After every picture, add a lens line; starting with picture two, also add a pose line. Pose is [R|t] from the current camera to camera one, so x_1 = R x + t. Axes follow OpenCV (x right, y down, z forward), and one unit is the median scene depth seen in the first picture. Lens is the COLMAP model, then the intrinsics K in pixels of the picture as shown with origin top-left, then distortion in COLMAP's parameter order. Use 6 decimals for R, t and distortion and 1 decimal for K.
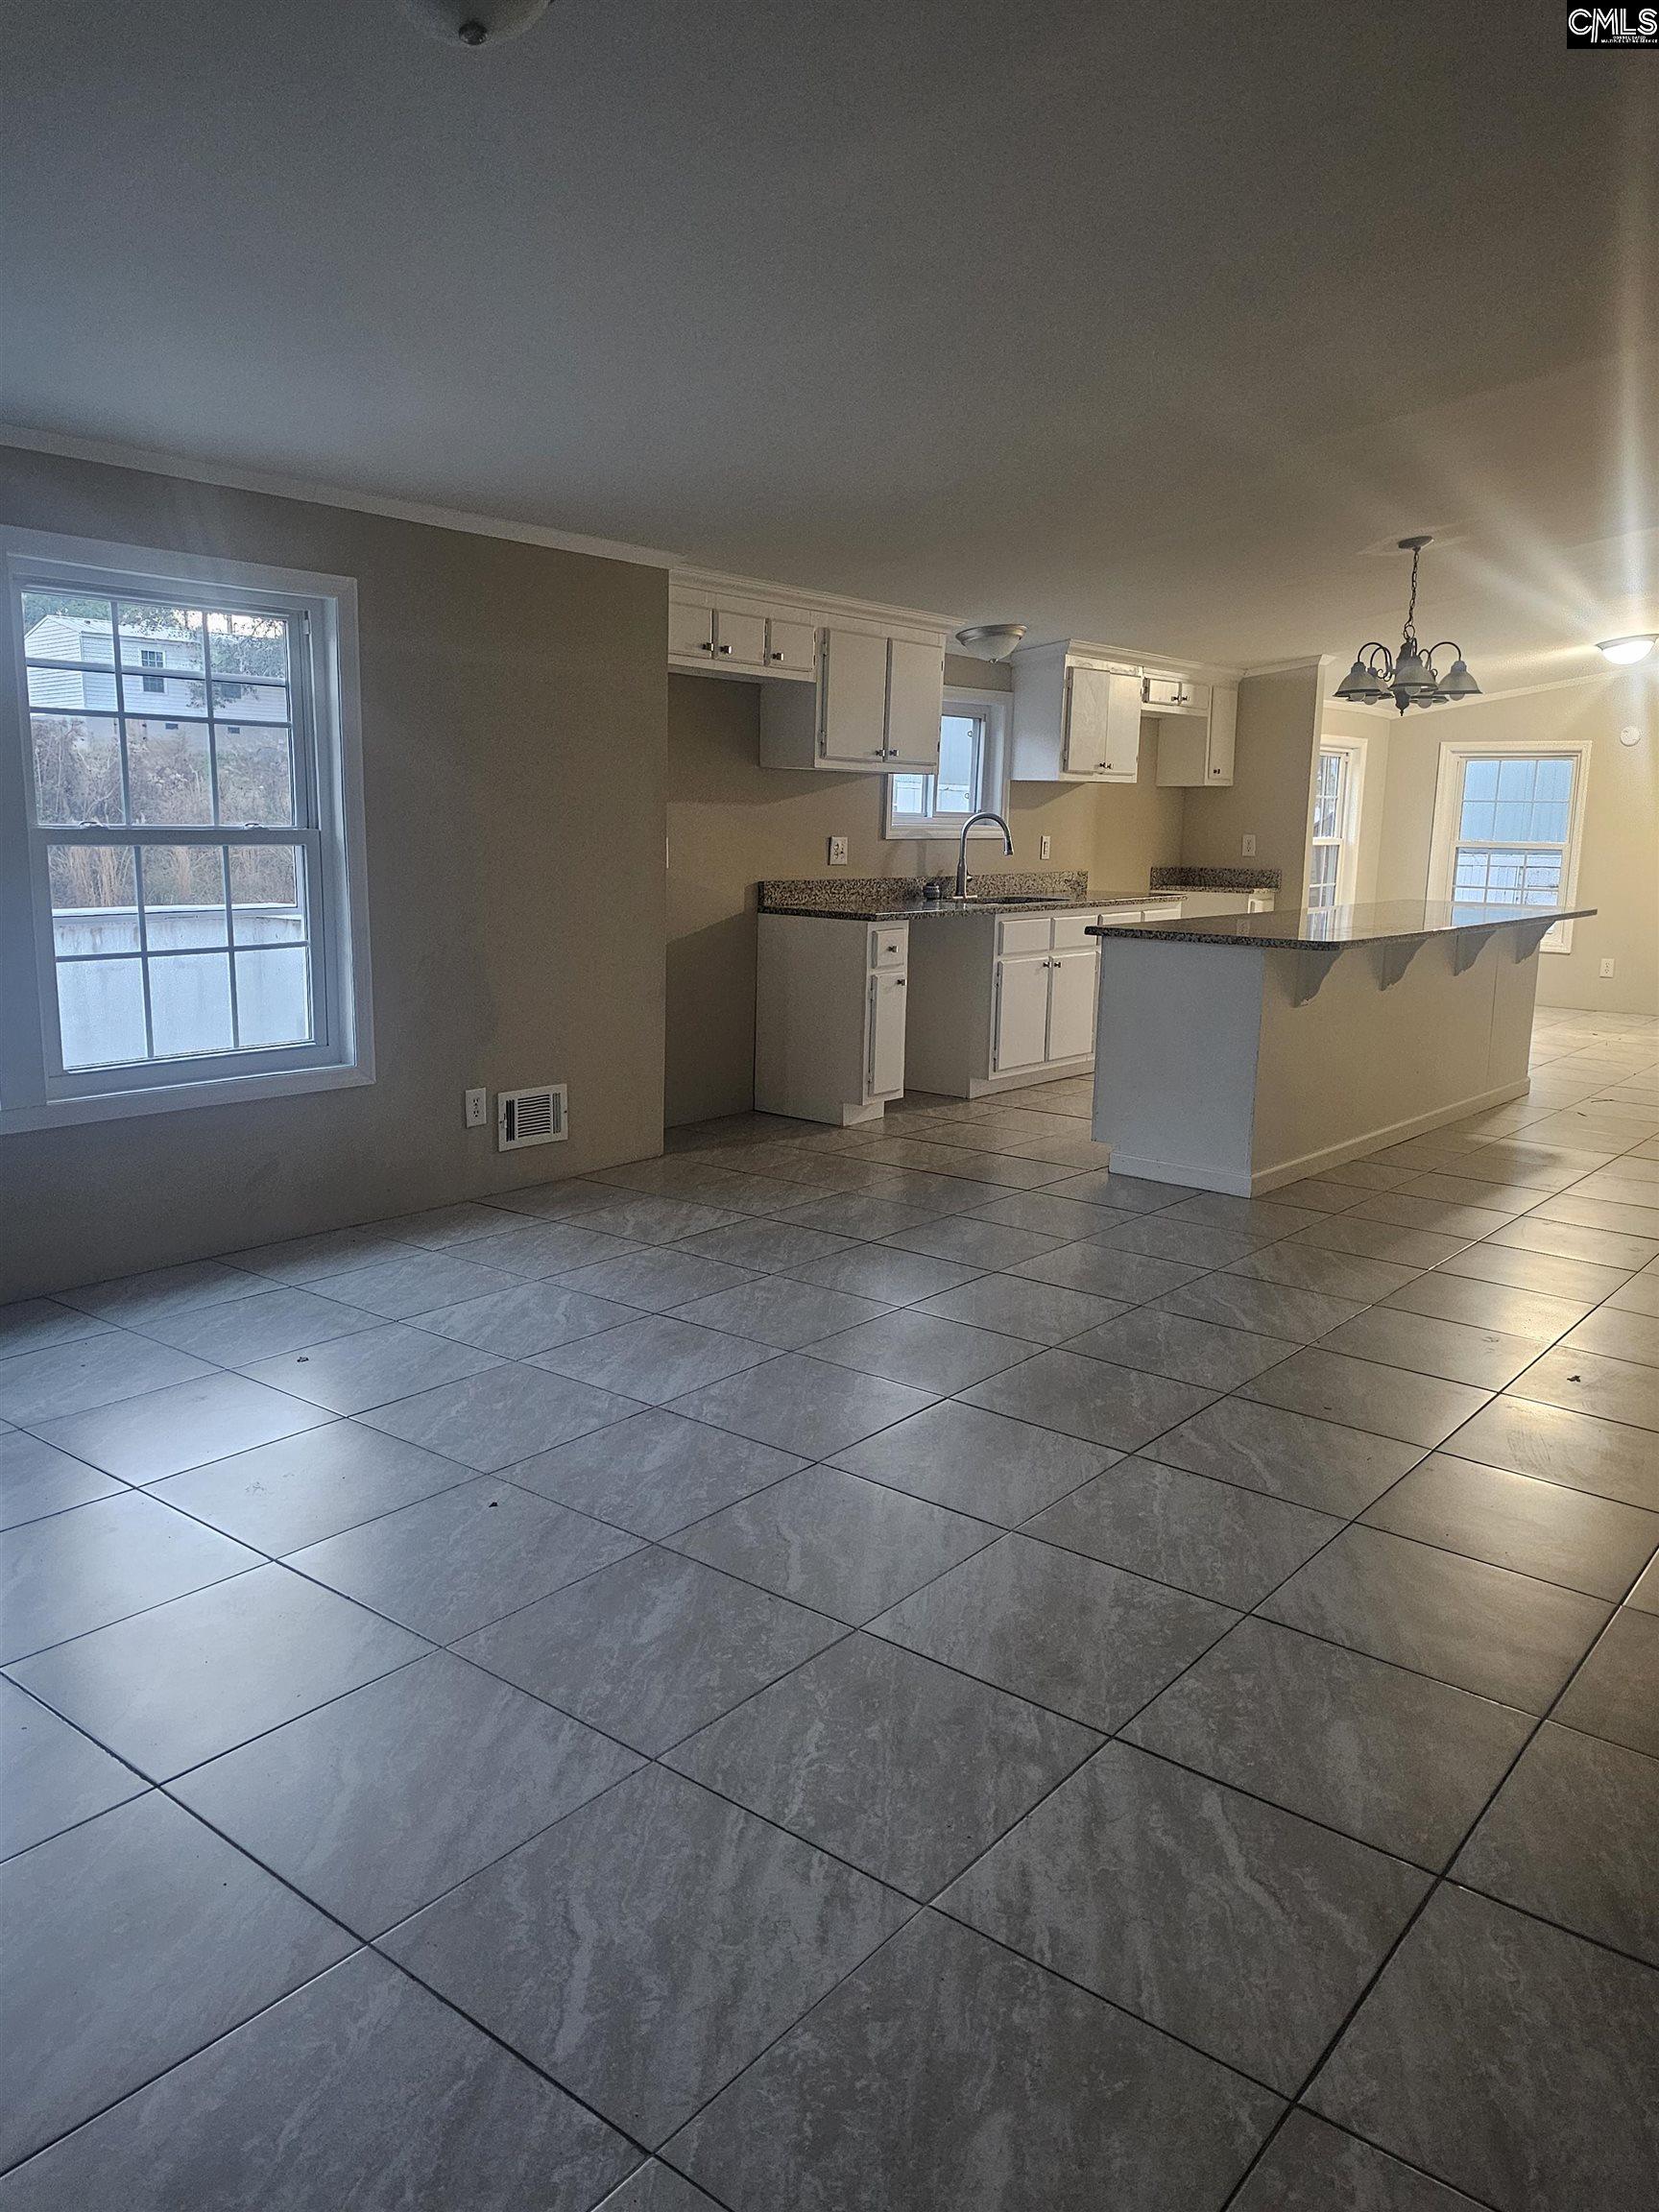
lens RADIAL K [[1494.4, 0, 864.9], [0, 1494.4, 1090.8], [0, 0, 1]] dist [0.056533, -0.034406]
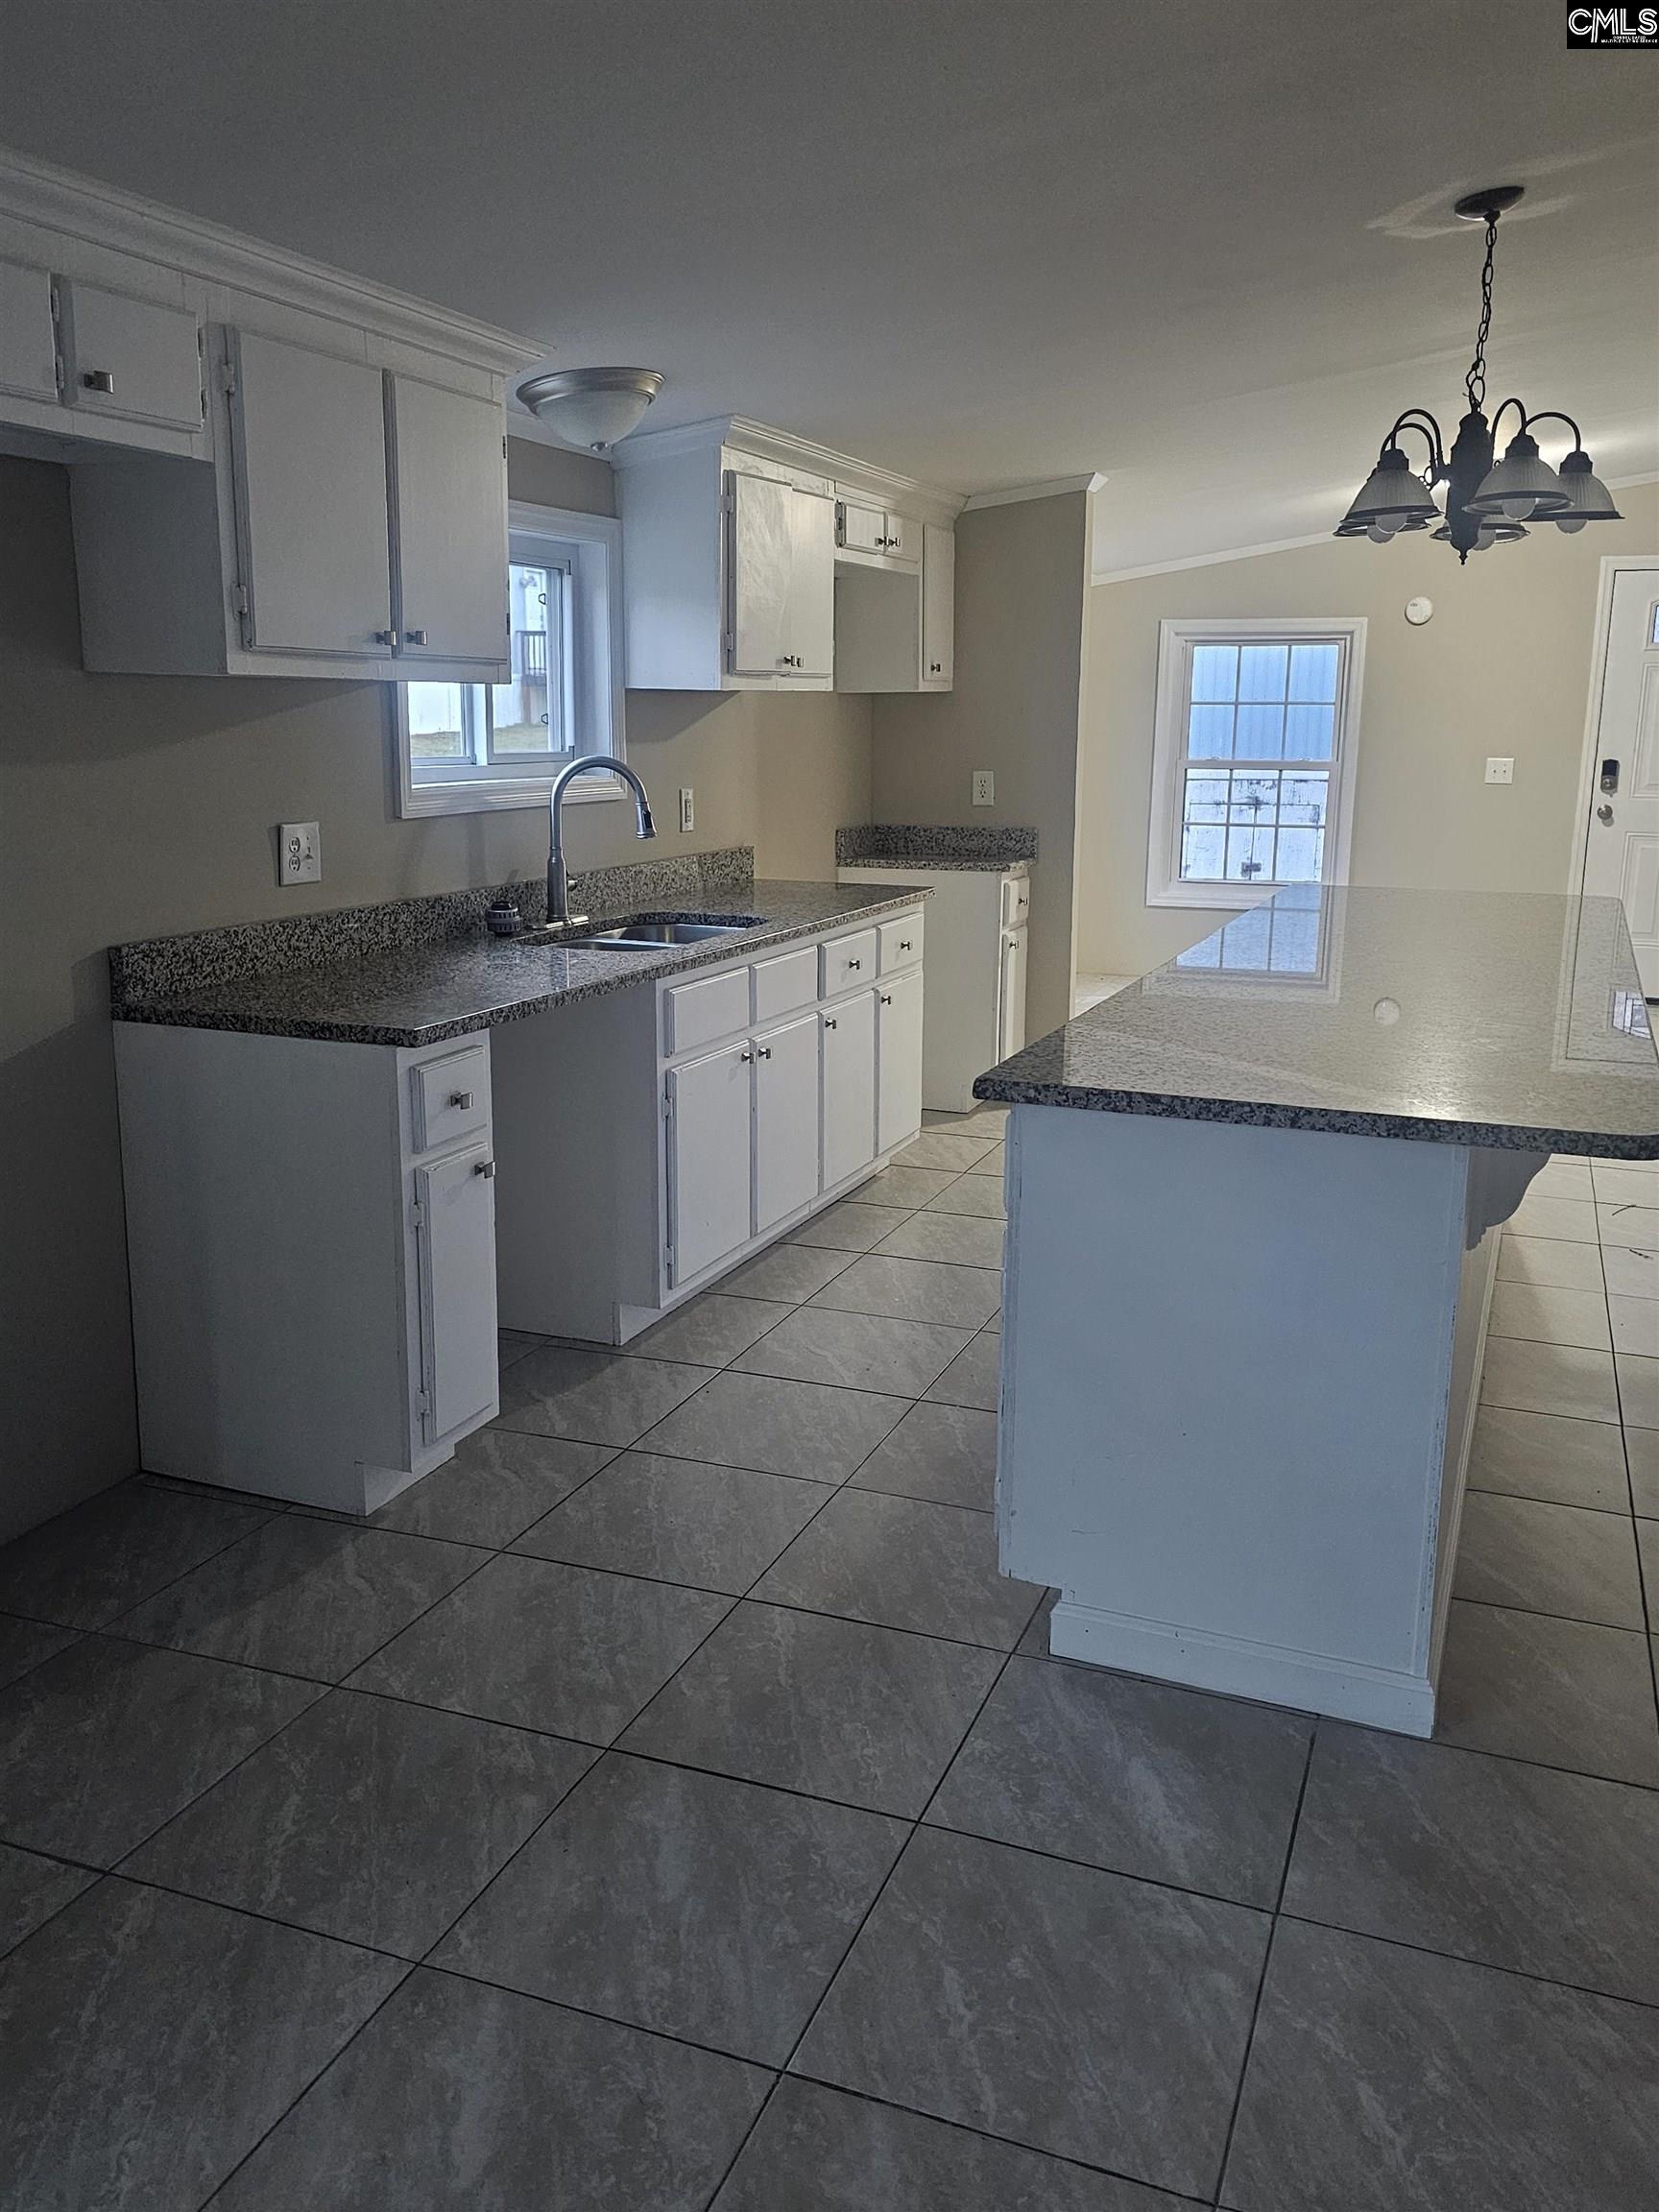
lens RADIAL K [[1721.0, 0, 845.0], [0, 1721.0, 1062.6], [0, 0, 1]] dist [0.063449, -0.020220]
pose [[0.954514, -0.074401, 0.288733, -0.016269], [0.067934, 0.997165, 0.032369, -0.103683], [-0.290323, -0.011282, 0.956862, 0.451739]]
